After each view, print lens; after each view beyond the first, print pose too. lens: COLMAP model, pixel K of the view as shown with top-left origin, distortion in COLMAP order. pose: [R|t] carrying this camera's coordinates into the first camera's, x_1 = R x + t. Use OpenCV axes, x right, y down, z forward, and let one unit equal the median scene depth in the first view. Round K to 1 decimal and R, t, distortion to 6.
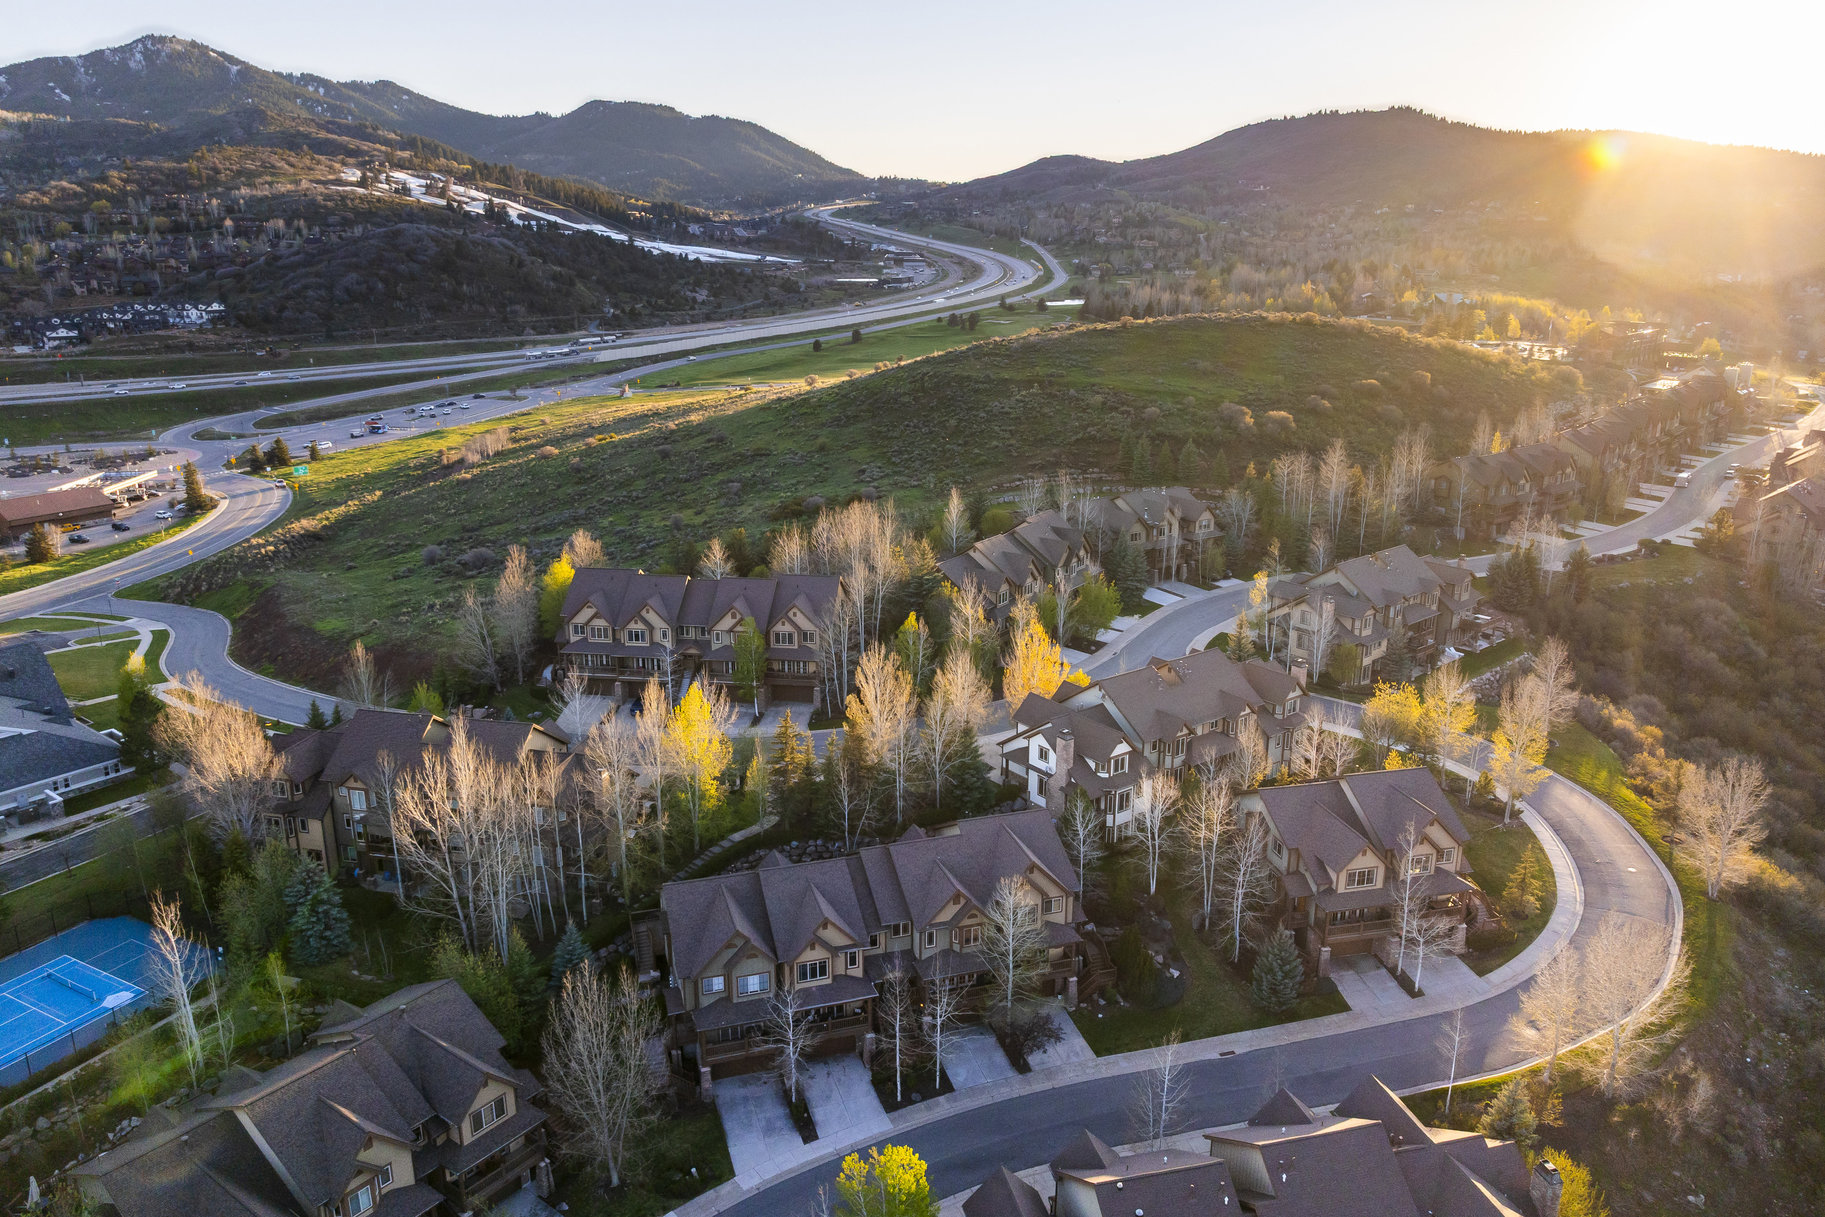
lens RADIAL K [[1291.8, 0, 912.3], [0, 1291.8, 578.6], [0, 0, 1]] dist [-0.043226, 0.005817]
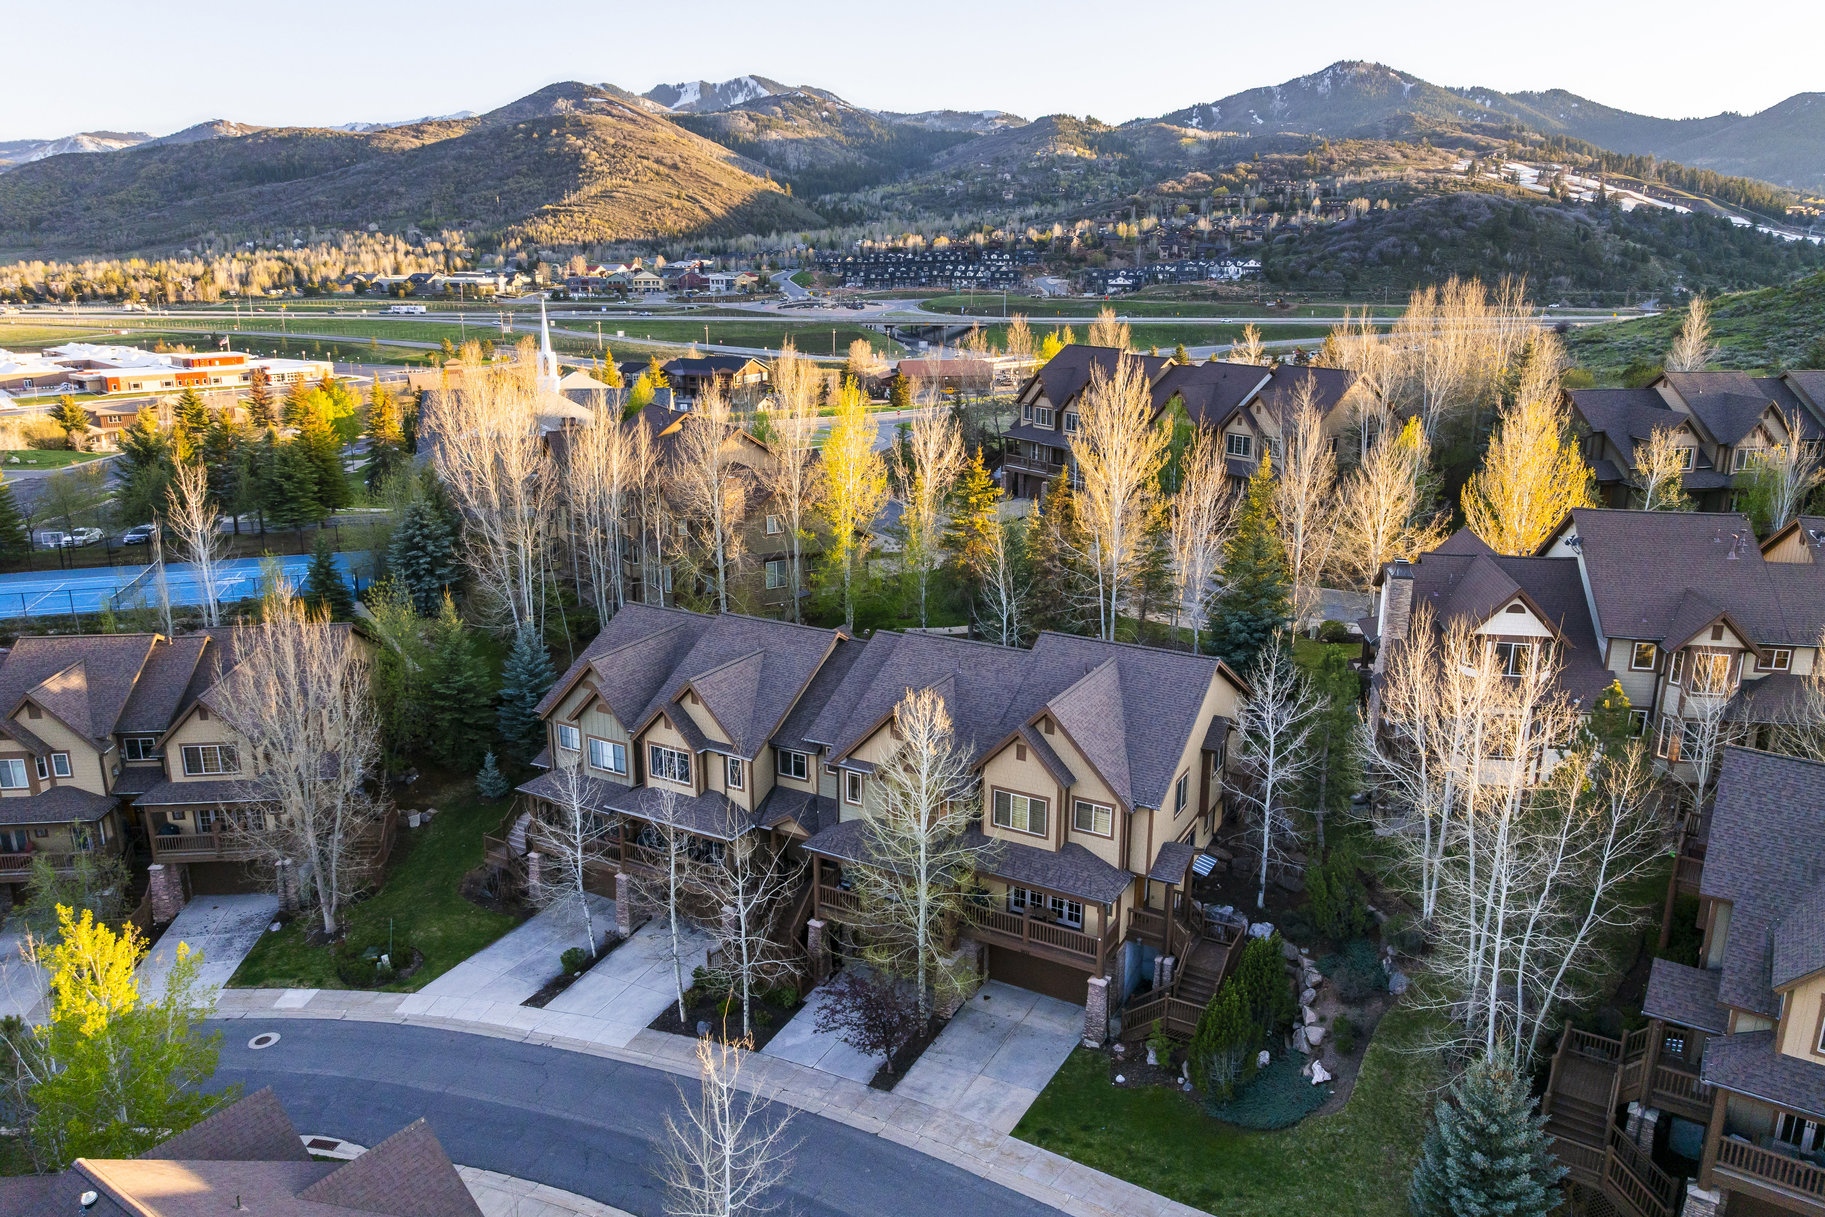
lens RADIAL K [[1291.8, 0, 912.3], [0, 1291.8, 578.6], [0, 0, 1]] dist [-0.043226, 0.005817]
pose [[0.682051, 0.180509, -0.708677, 0.057296], [-0.189021, 0.979643, 0.067608, 0.021414], [0.706454, 0.087843, 0.702286, 0.088727]]
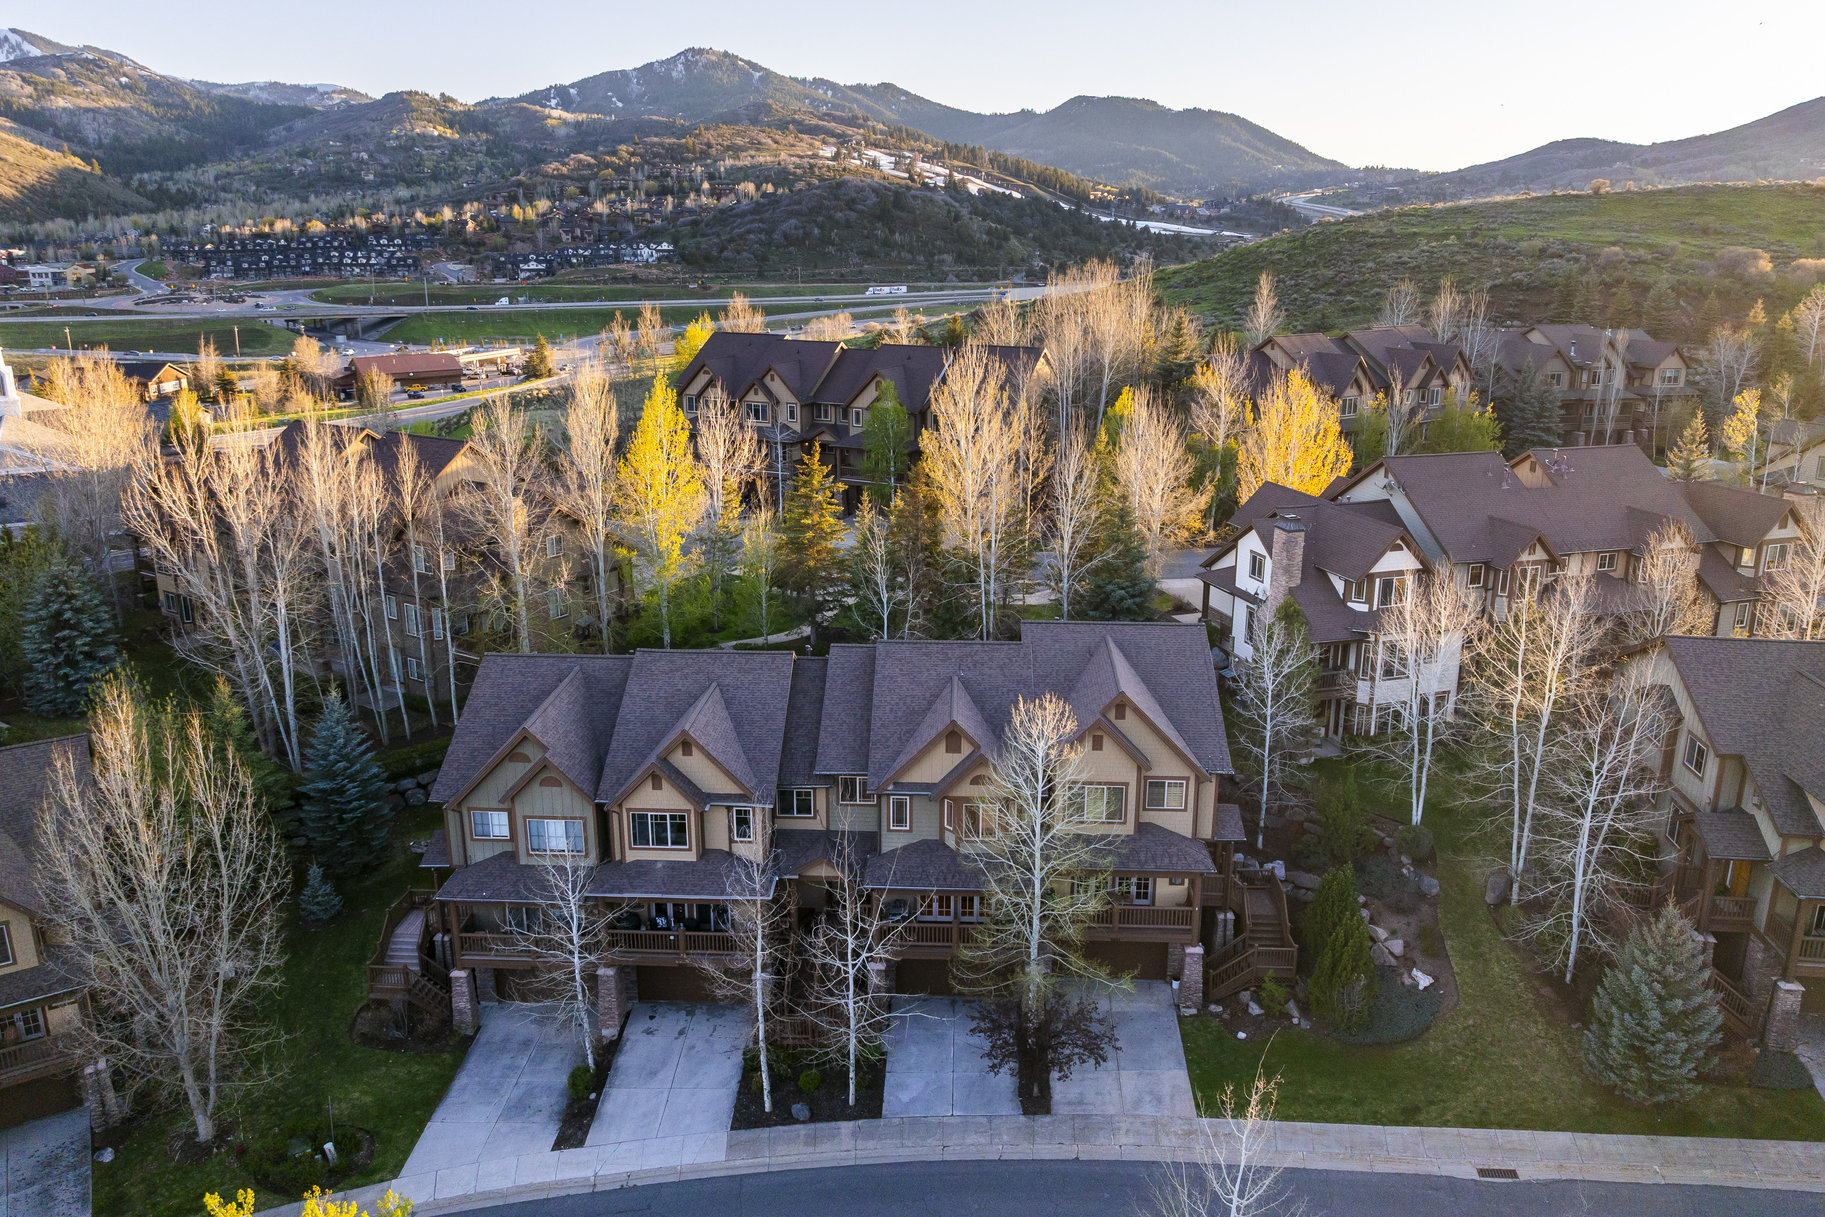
lens RADIAL K [[1293.8, 0, 918.1], [0, 1293.8, 572.2], [0, 0, 1]] dist [-0.050278, 0.018956]
pose [[0.939408, 0.088925, -0.331067, 0.025829], [-0.090617, 0.995832, 0.010354, 0.025359], [0.330608, 0.020273, 0.943550, 0.073446]]
